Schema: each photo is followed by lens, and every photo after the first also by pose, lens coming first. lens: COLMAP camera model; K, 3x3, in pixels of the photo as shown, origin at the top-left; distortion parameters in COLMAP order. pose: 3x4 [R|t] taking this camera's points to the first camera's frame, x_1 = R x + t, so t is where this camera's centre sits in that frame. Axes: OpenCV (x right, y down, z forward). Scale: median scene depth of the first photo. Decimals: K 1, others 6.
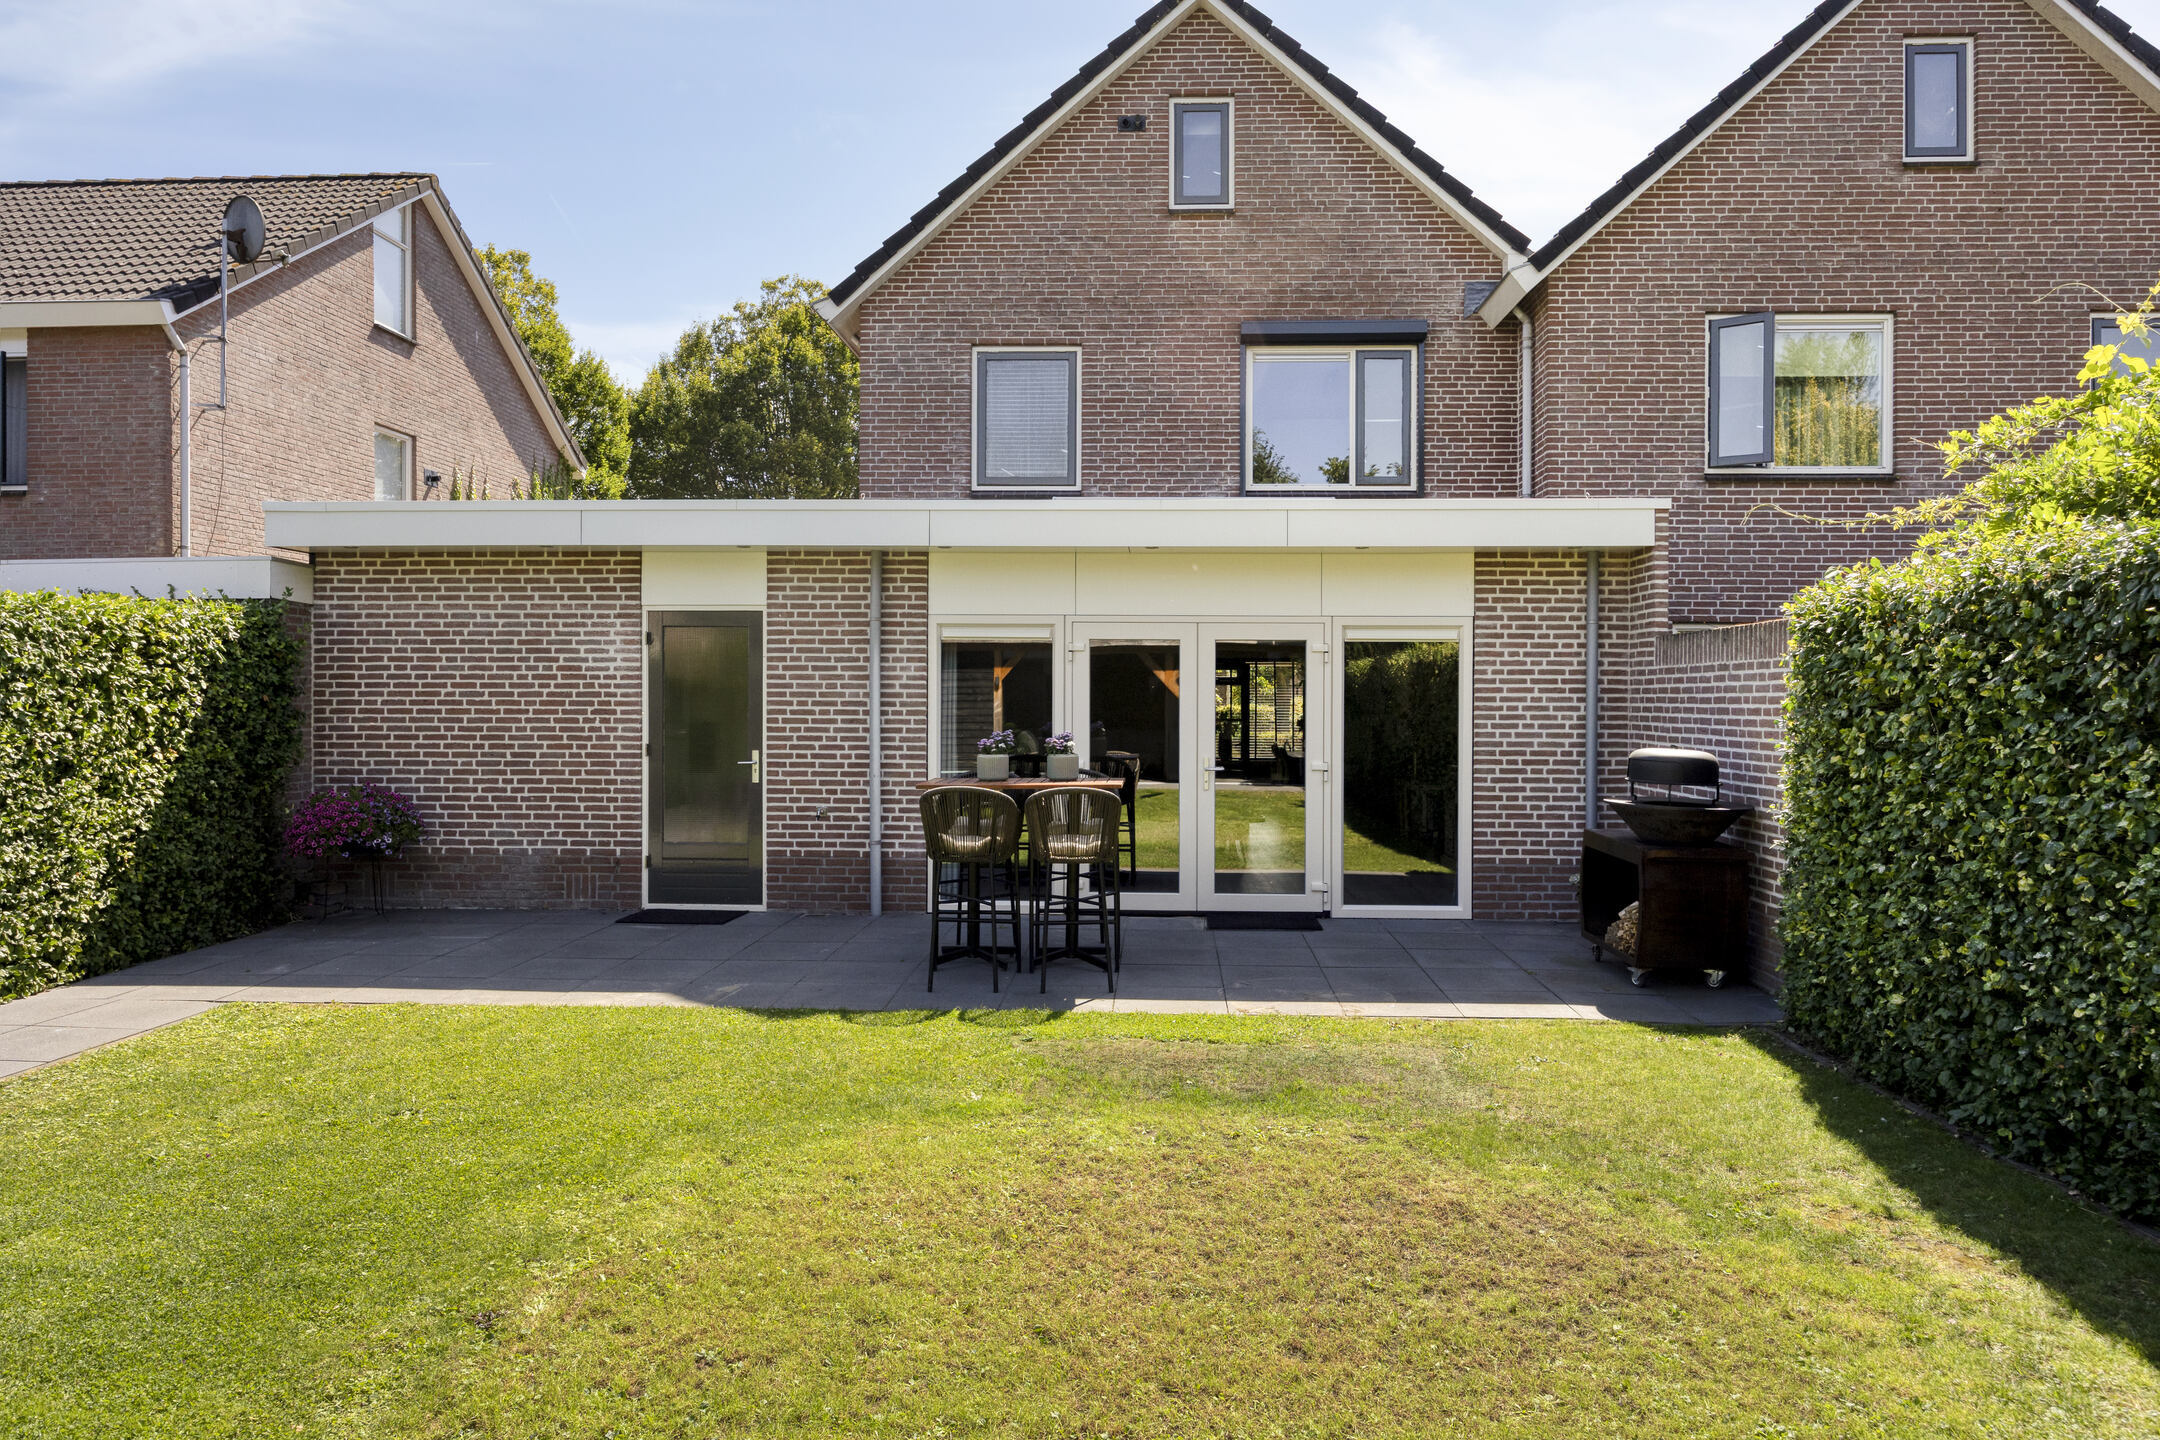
lens RADIAL K [[1420.6, 0, 1092.5], [0, 1420.6, 715.7], [0, 0, 1]] dist [-0.025377, 0.023209]
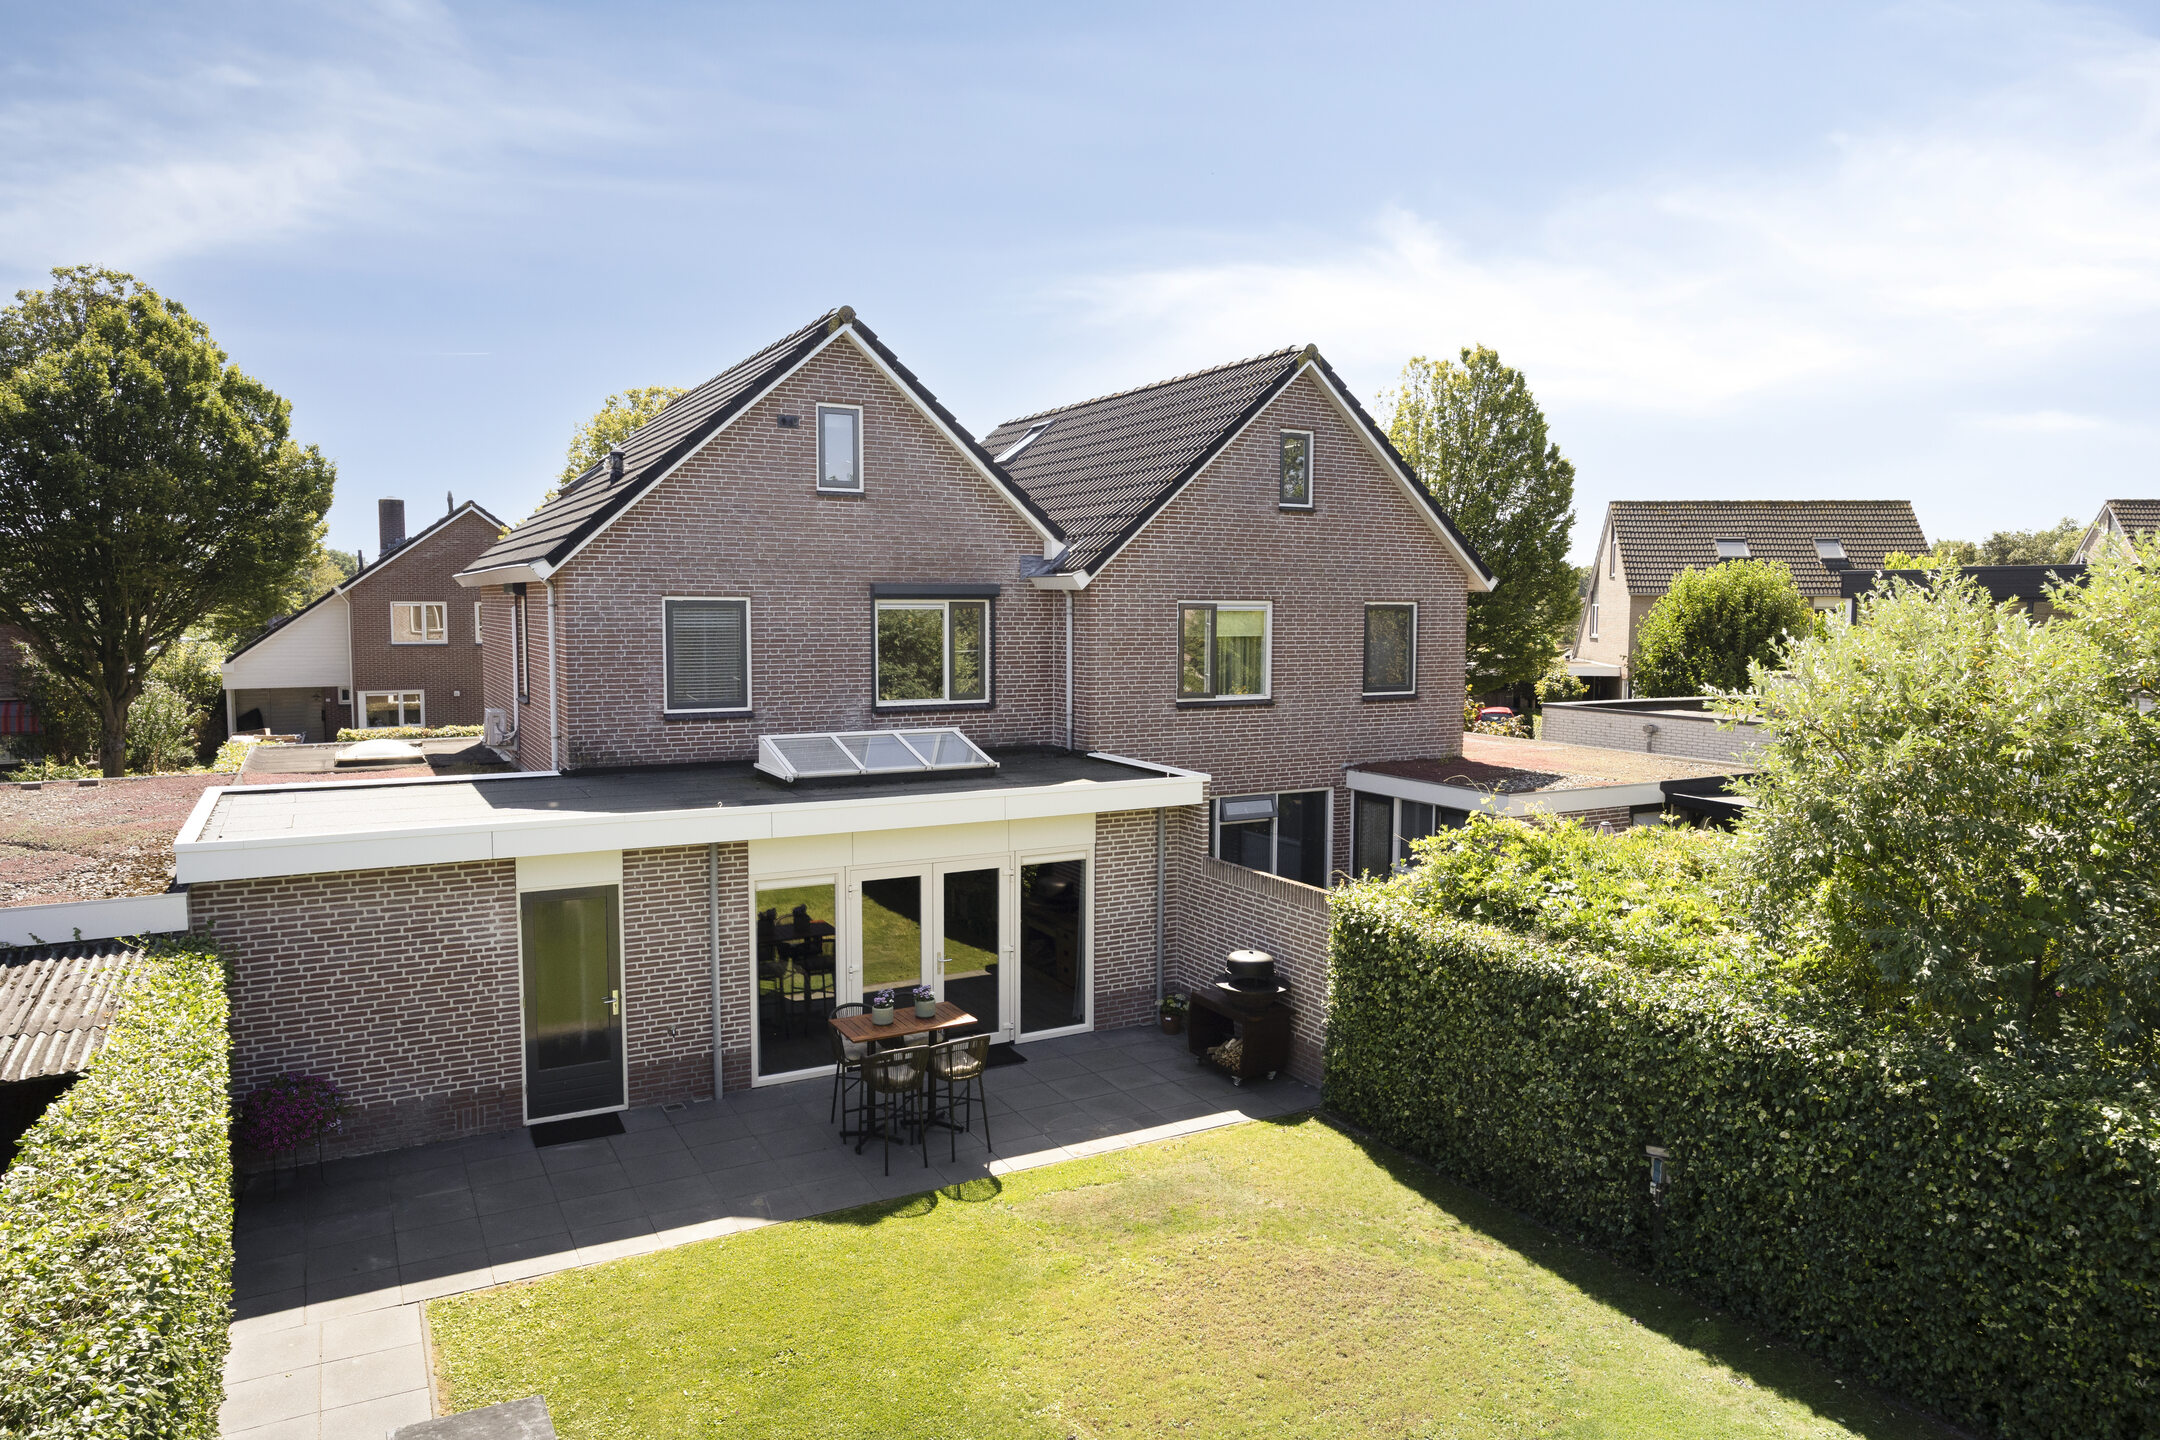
lens RADIAL K [[1472.9, 0, 1093.2], [0, 1472.9, 694.7], [0, 0, 1]] dist [-0.006289, 0.004314]
pose [[0.842207, -0.047089, 0.537094, -0.577397], [0.003558, 0.996642, 0.081799, -0.351999], [-0.539143, -0.066981, 0.839547, -0.345845]]
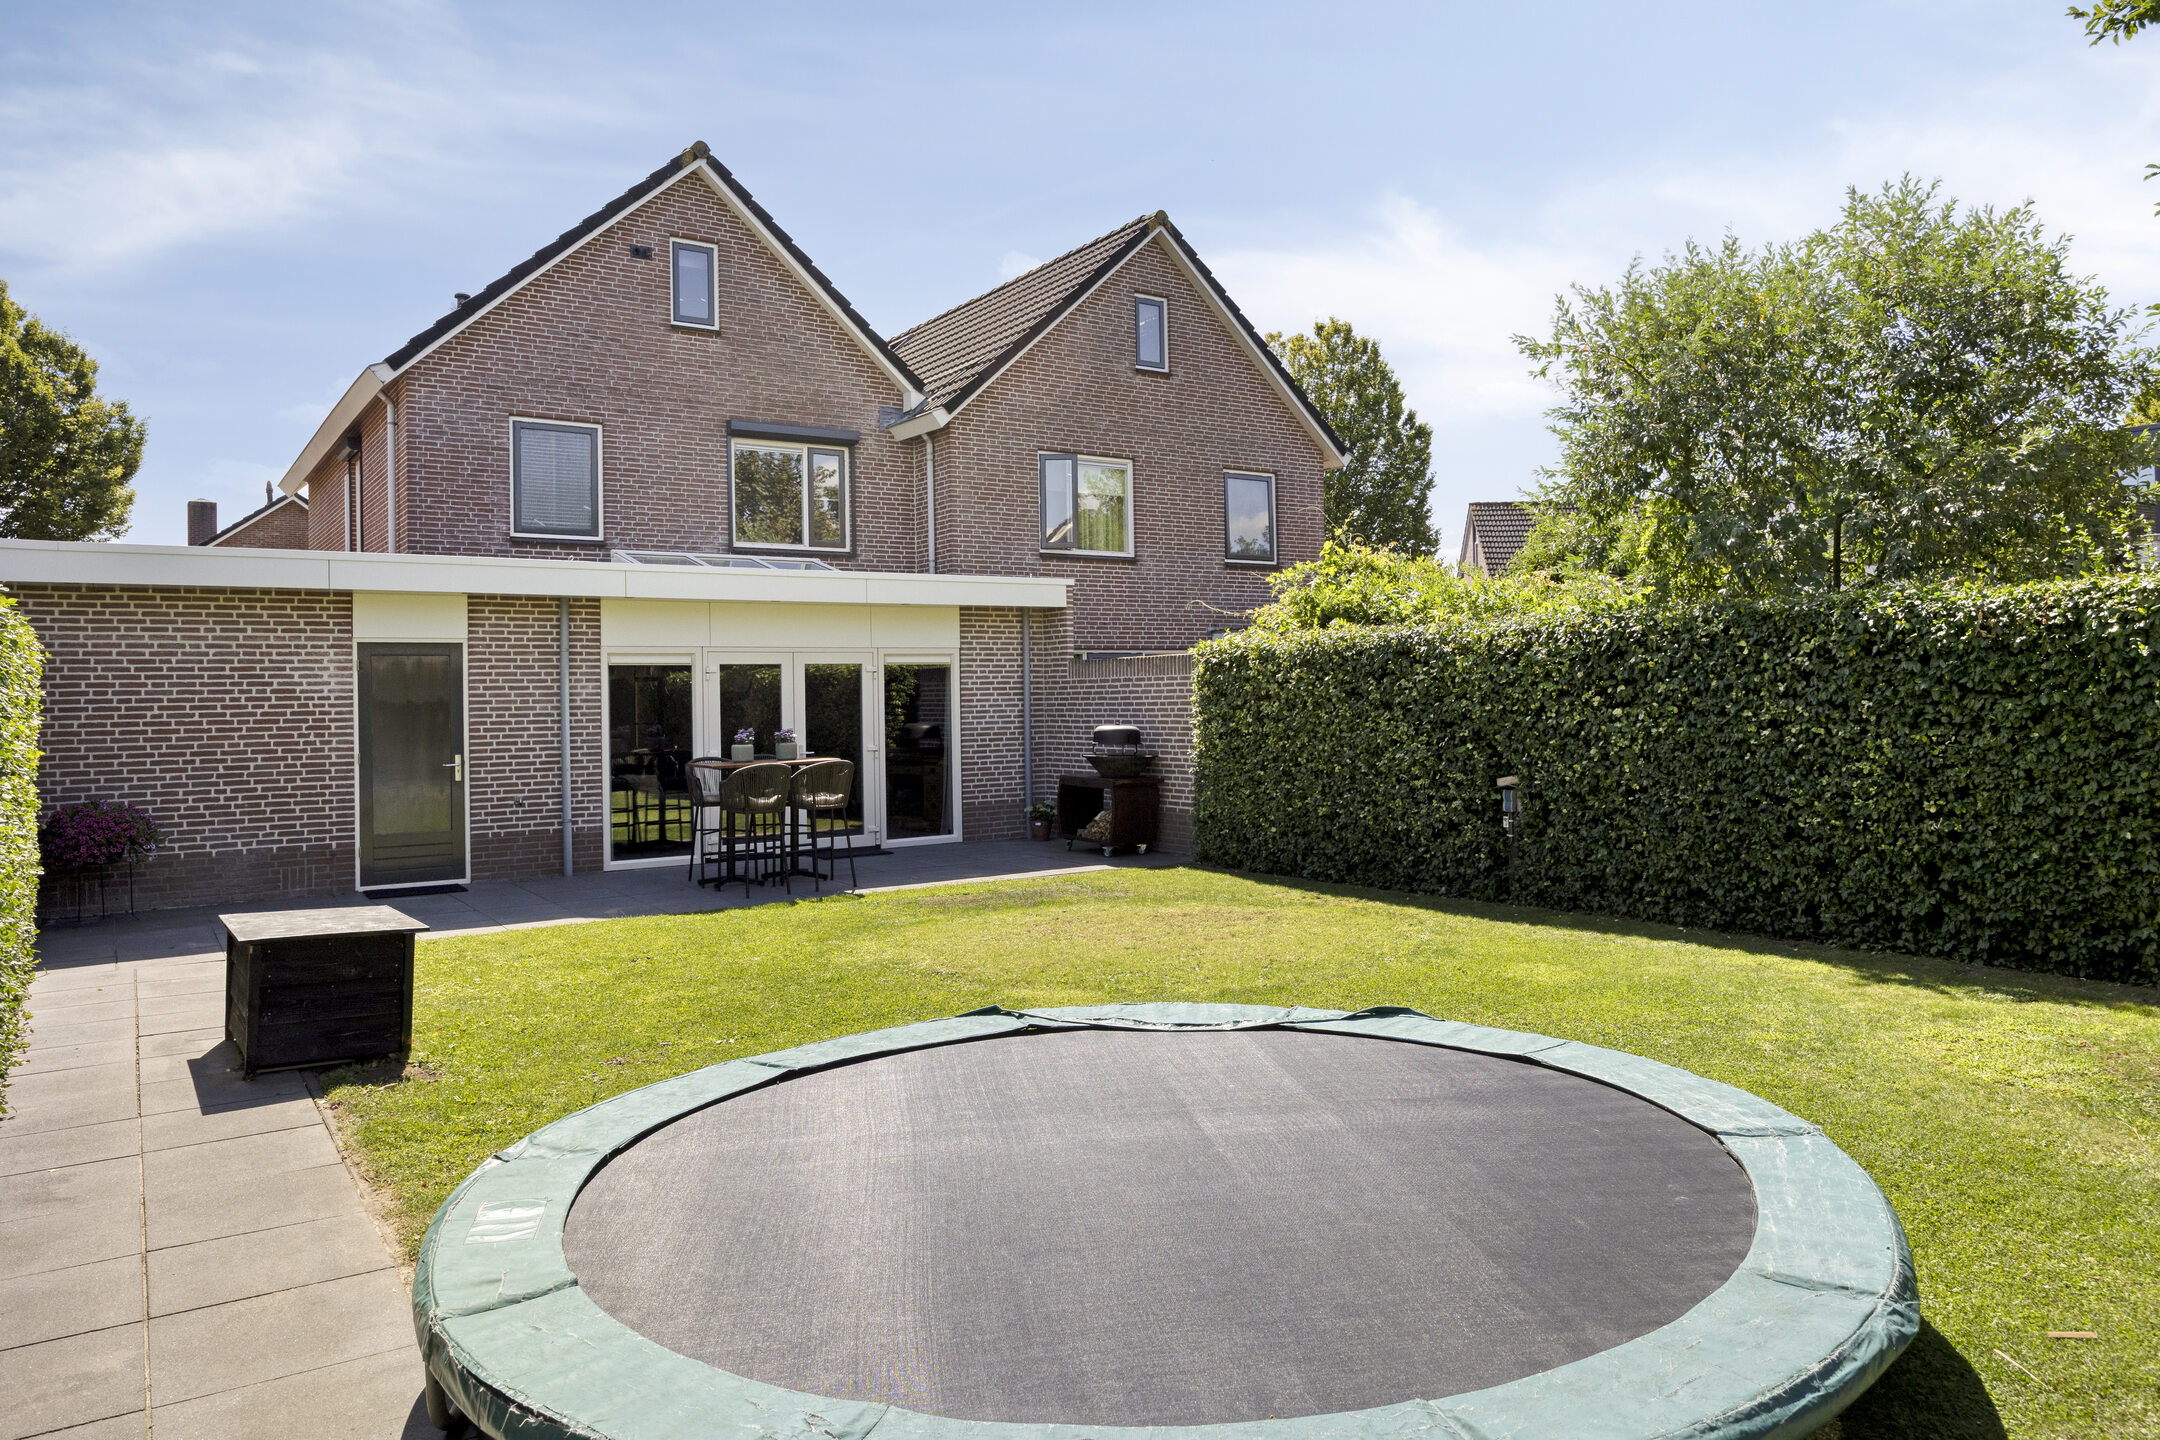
lens RADIAL K [[1541.3, 0, 1118.6], [0, 1541.3, 667.7], [0, 0, 1]] dist [0.000020, 0.002402]
pose [[0.784106, -0.007969, 0.620575, -0.619269], [0.028872, 0.999303, -0.023647, -0.003036], [-0.619954, 0.036459, 0.783790, -0.419977]]
